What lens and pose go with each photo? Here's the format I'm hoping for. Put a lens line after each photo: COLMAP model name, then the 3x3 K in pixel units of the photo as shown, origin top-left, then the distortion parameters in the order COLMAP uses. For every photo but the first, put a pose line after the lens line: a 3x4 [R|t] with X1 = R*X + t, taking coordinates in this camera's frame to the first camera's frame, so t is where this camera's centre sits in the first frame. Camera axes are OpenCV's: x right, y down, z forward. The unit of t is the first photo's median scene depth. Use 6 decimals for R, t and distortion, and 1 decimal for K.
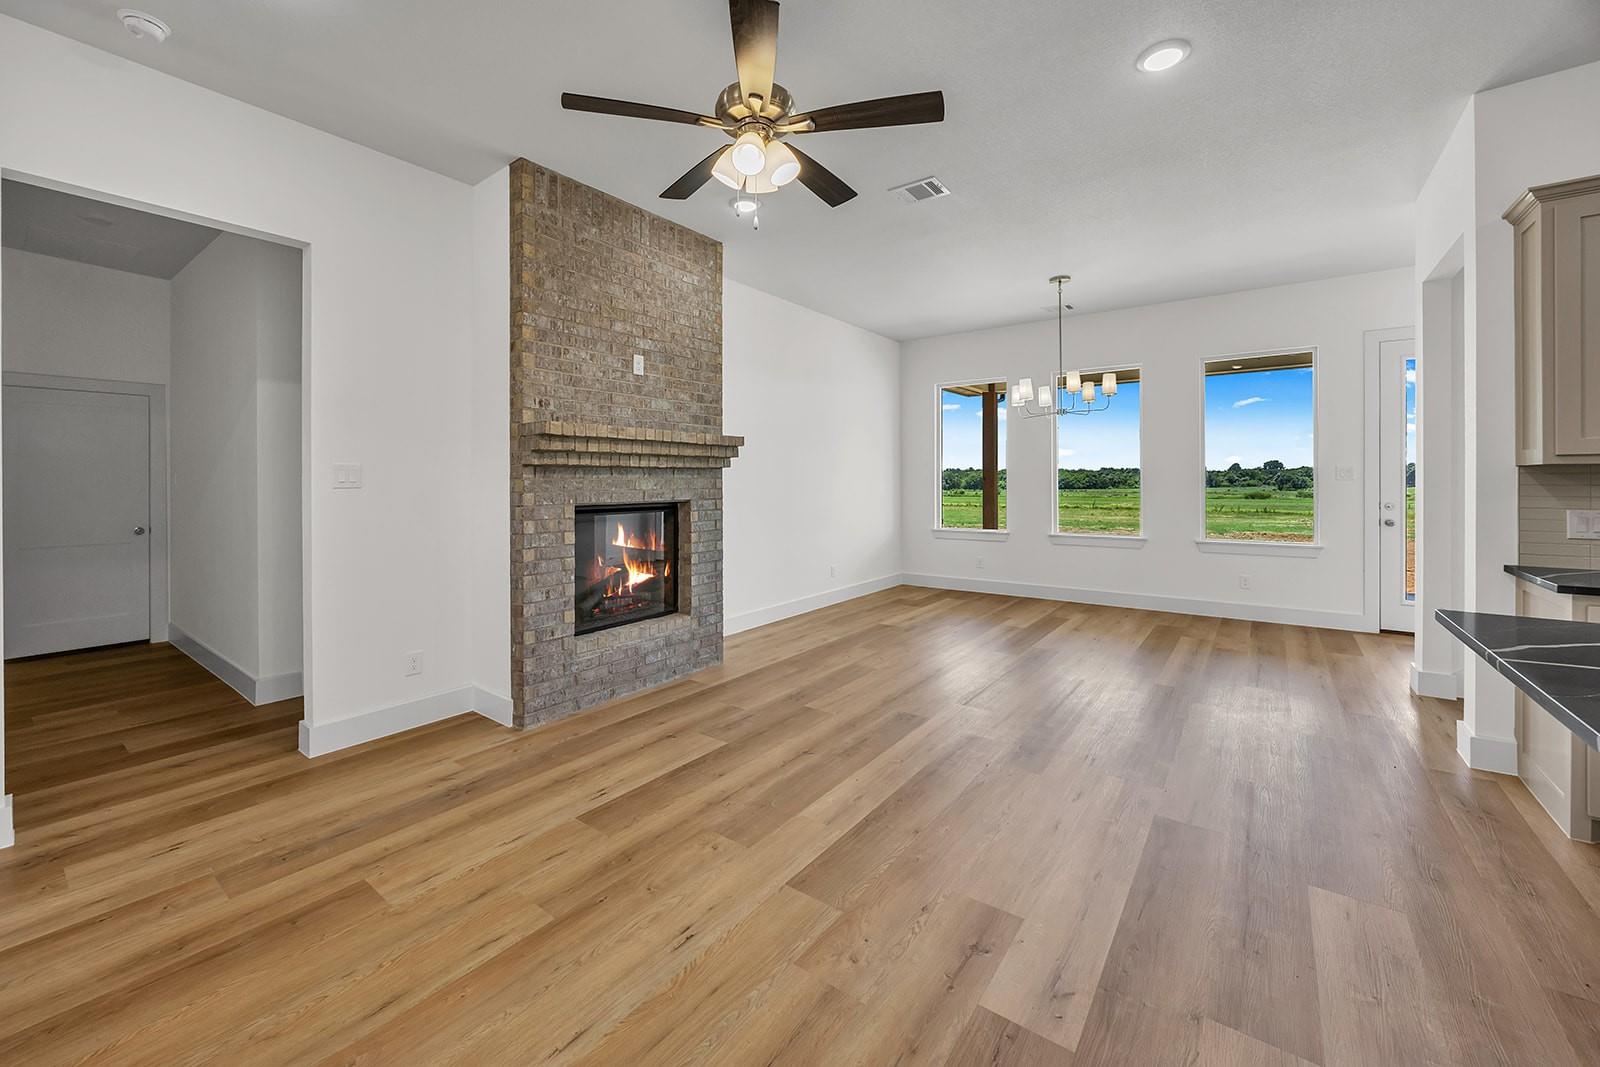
lens RADIAL K [[632.0, 0, 799.5], [0, 632.0, 479.5], [0, 0, 1]] dist [-0.000480, 0.000190]
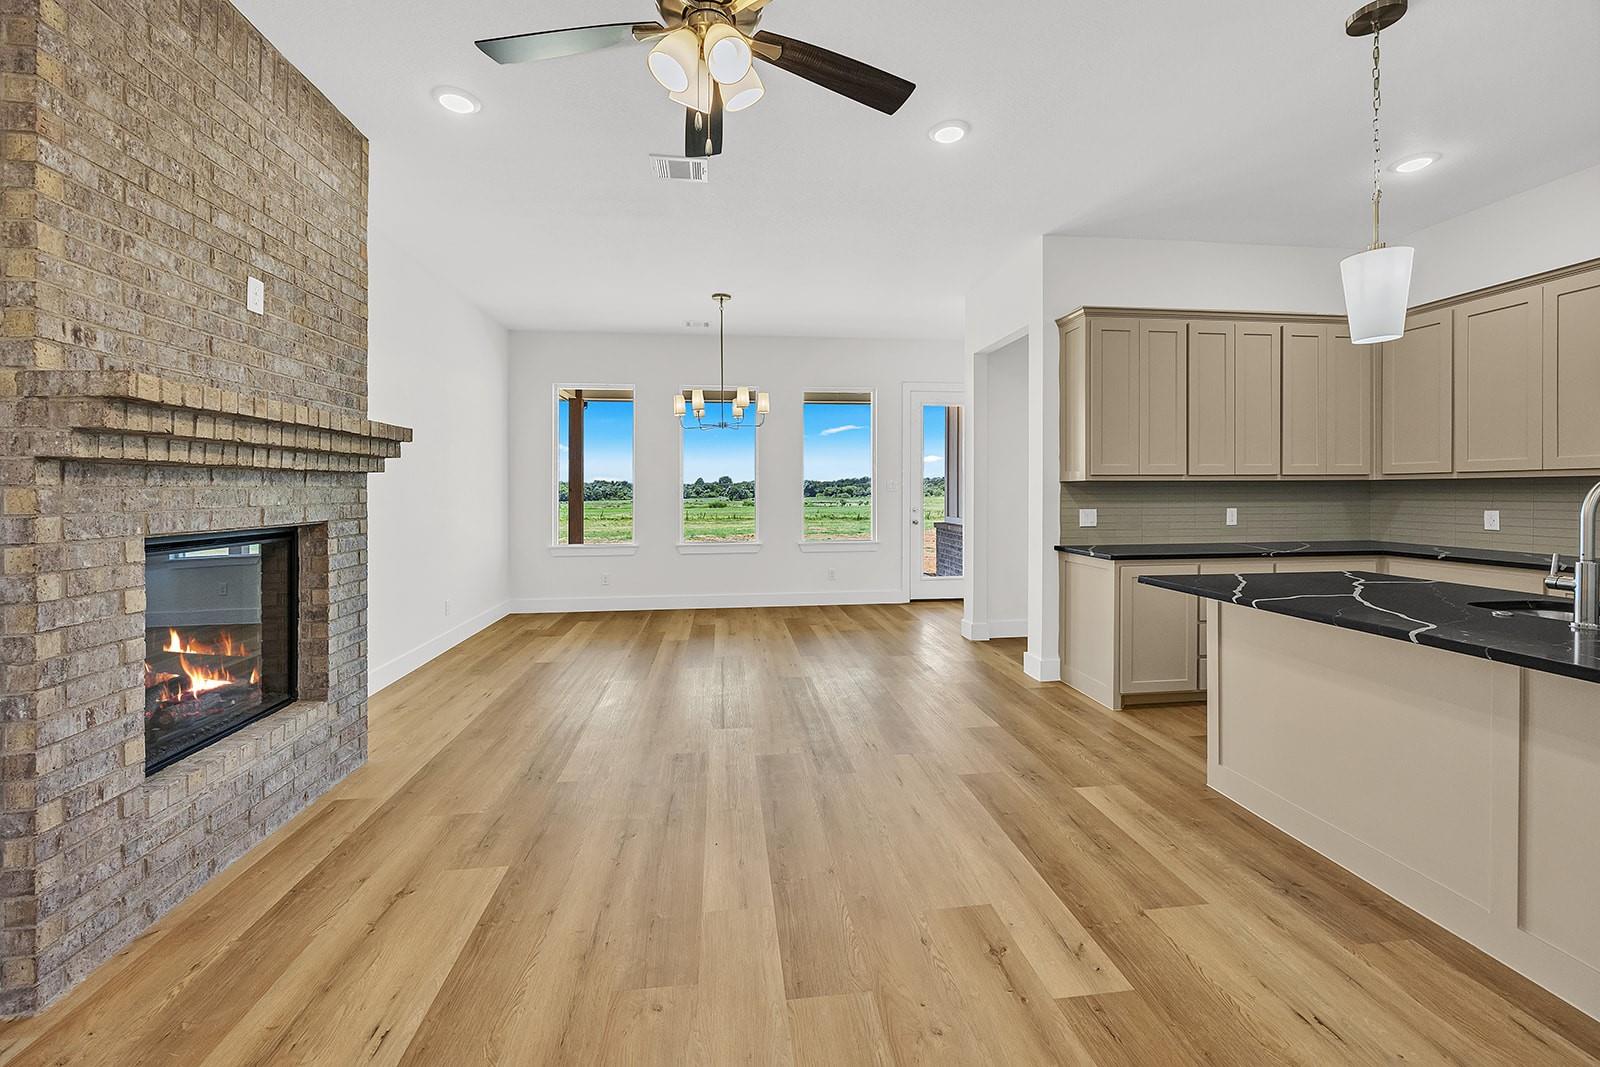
lens RADIAL K [[638.3, 0, 799.2], [0, 638.3, 490.6], [0, 0, 1]] dist [-0.001604, 0.000149]
pose [[0.724942, 0.000680, 0.688810, -0.320048], [0.000528, 0.999999, -0.001543, 0.002778], [-0.688810, 0.001482, 0.724940, 0.233540]]
